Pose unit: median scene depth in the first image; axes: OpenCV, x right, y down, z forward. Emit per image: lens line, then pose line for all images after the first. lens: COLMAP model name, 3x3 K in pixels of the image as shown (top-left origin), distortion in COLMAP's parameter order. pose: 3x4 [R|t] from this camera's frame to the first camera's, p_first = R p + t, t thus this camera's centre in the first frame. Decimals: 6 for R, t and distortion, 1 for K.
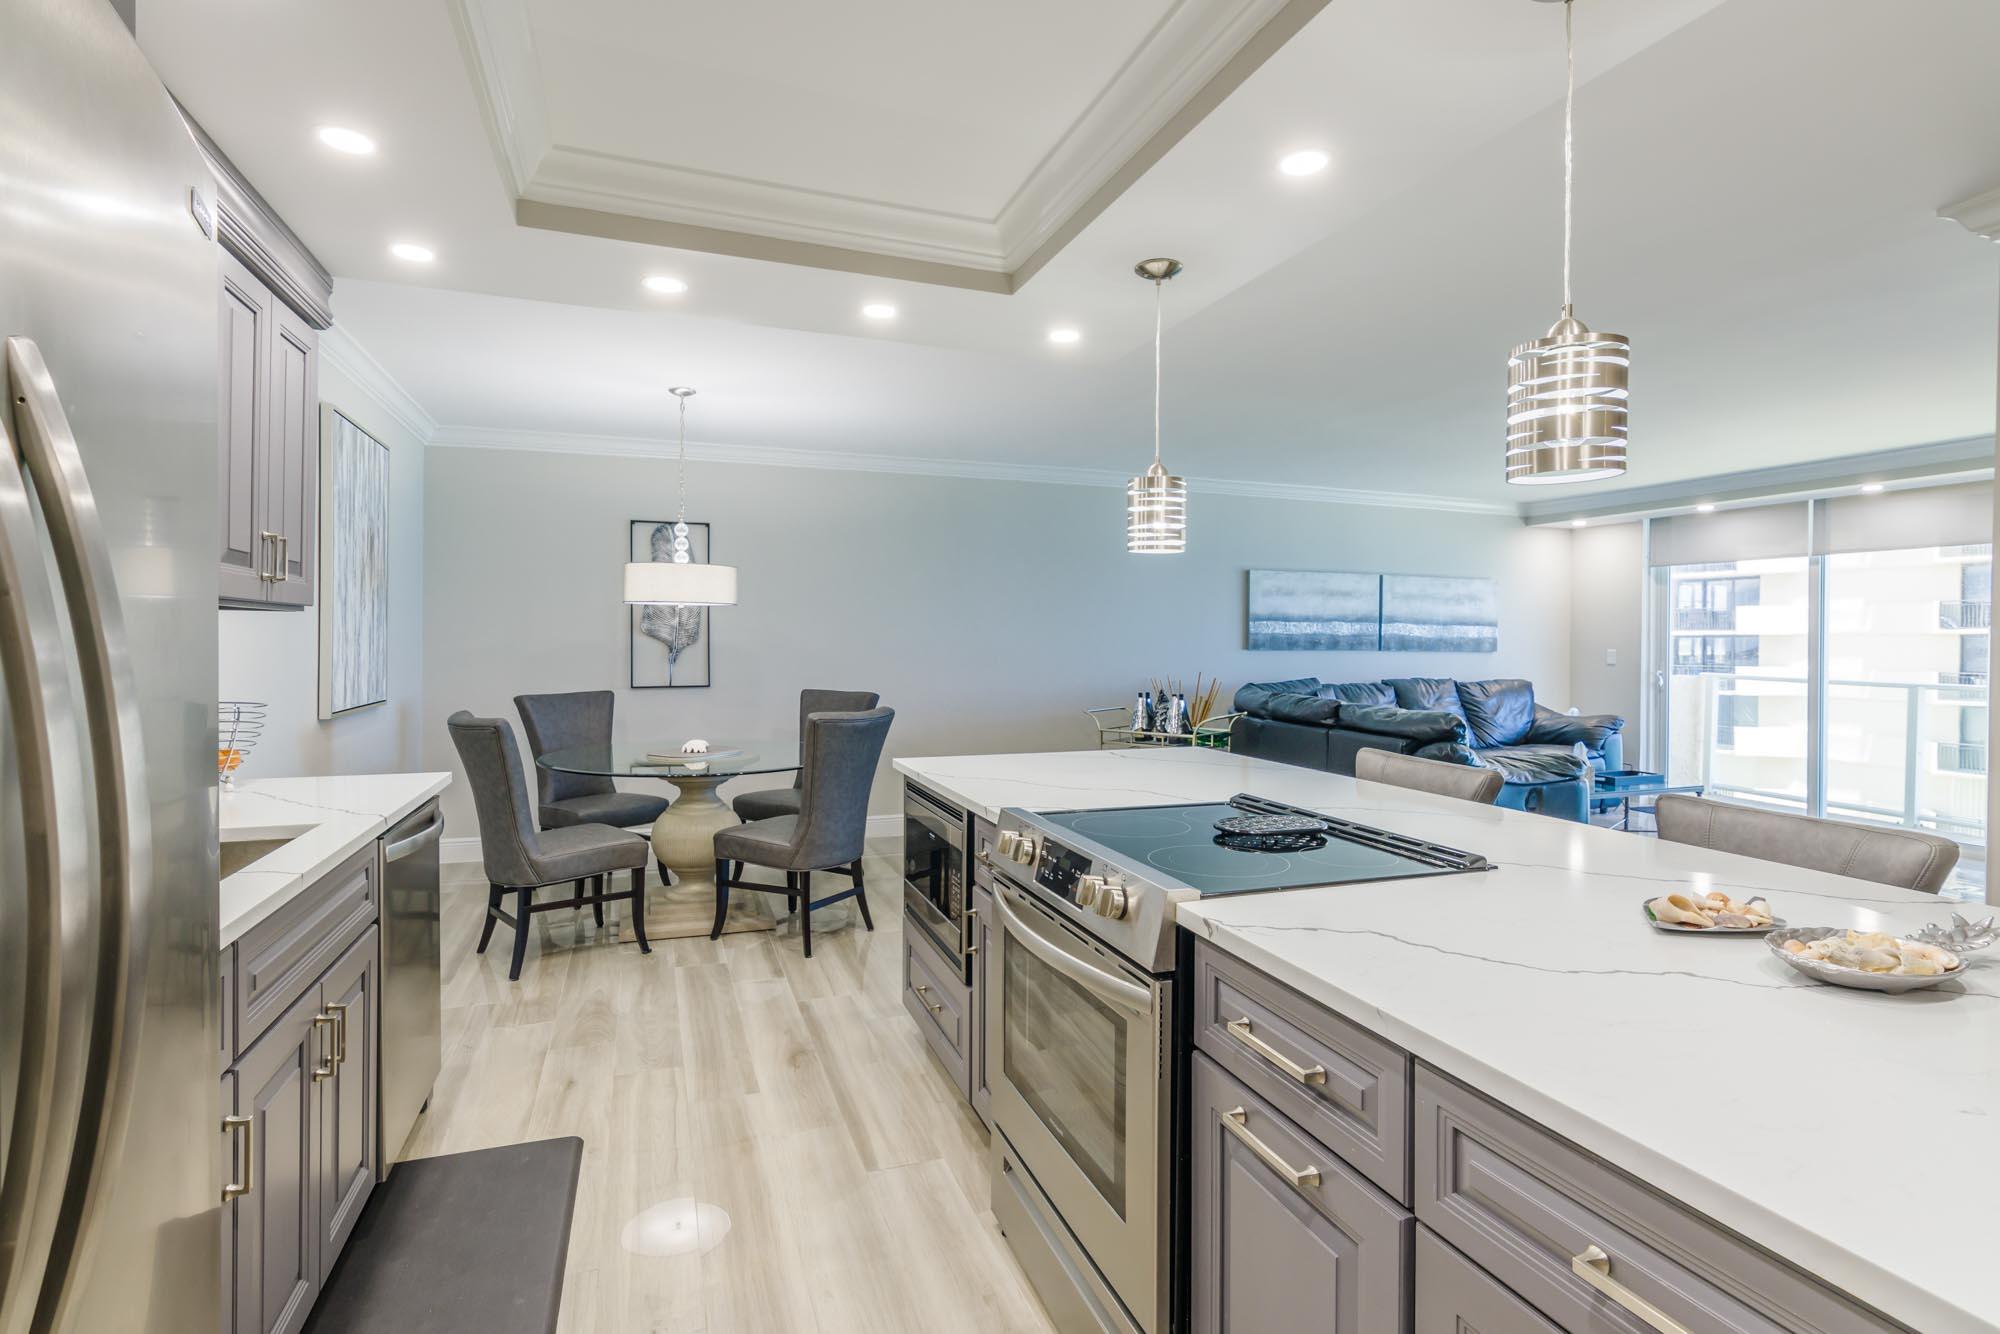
lens RADIAL K [[976.6, 0, 1004.1], [0, 976.6, 643.6], [0, 0, 1]] dist [0.001730, 0.000335]
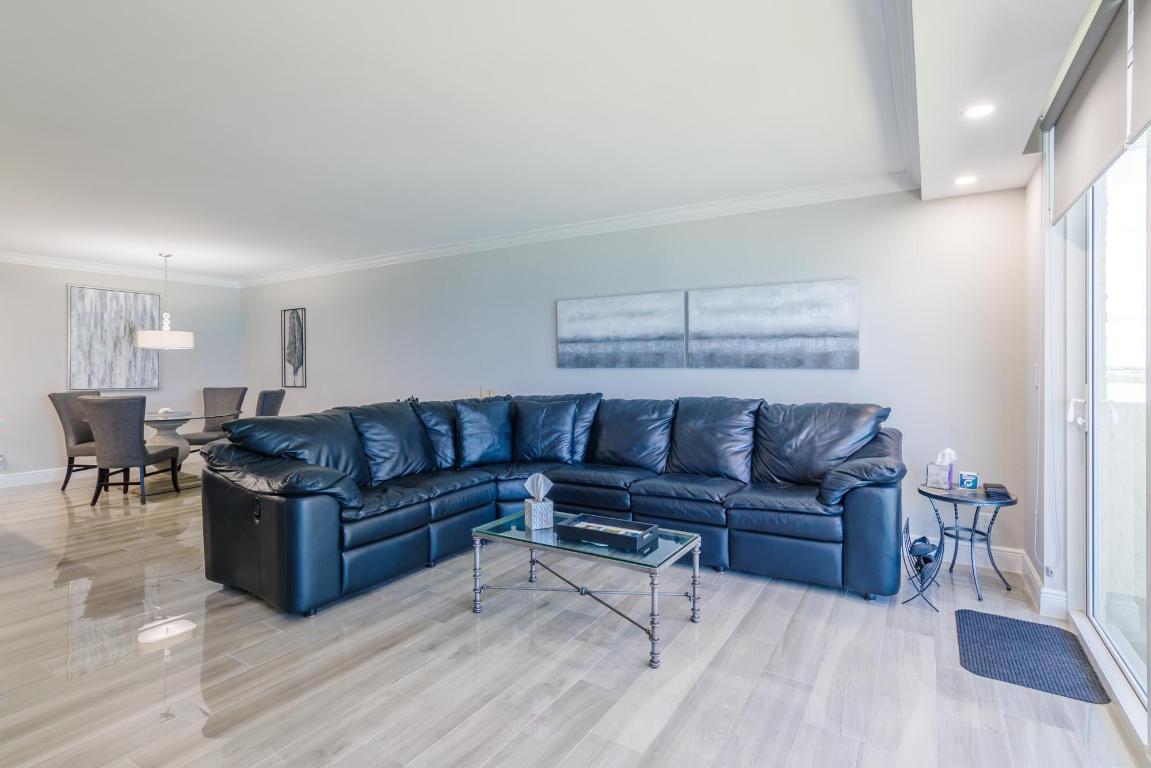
lens RADIAL K [[553.9, 0, 573.0], [0, 553.9, 368.9], [0, 0, 1]] dist [0.002261, 0.000178]
pose [[0.615754, -0.006716, -0.787910, 0.773110], [0.003512, 0.999977, -0.005780, 0.011313], [0.787931, 0.000792, 0.615763, 0.577562]]
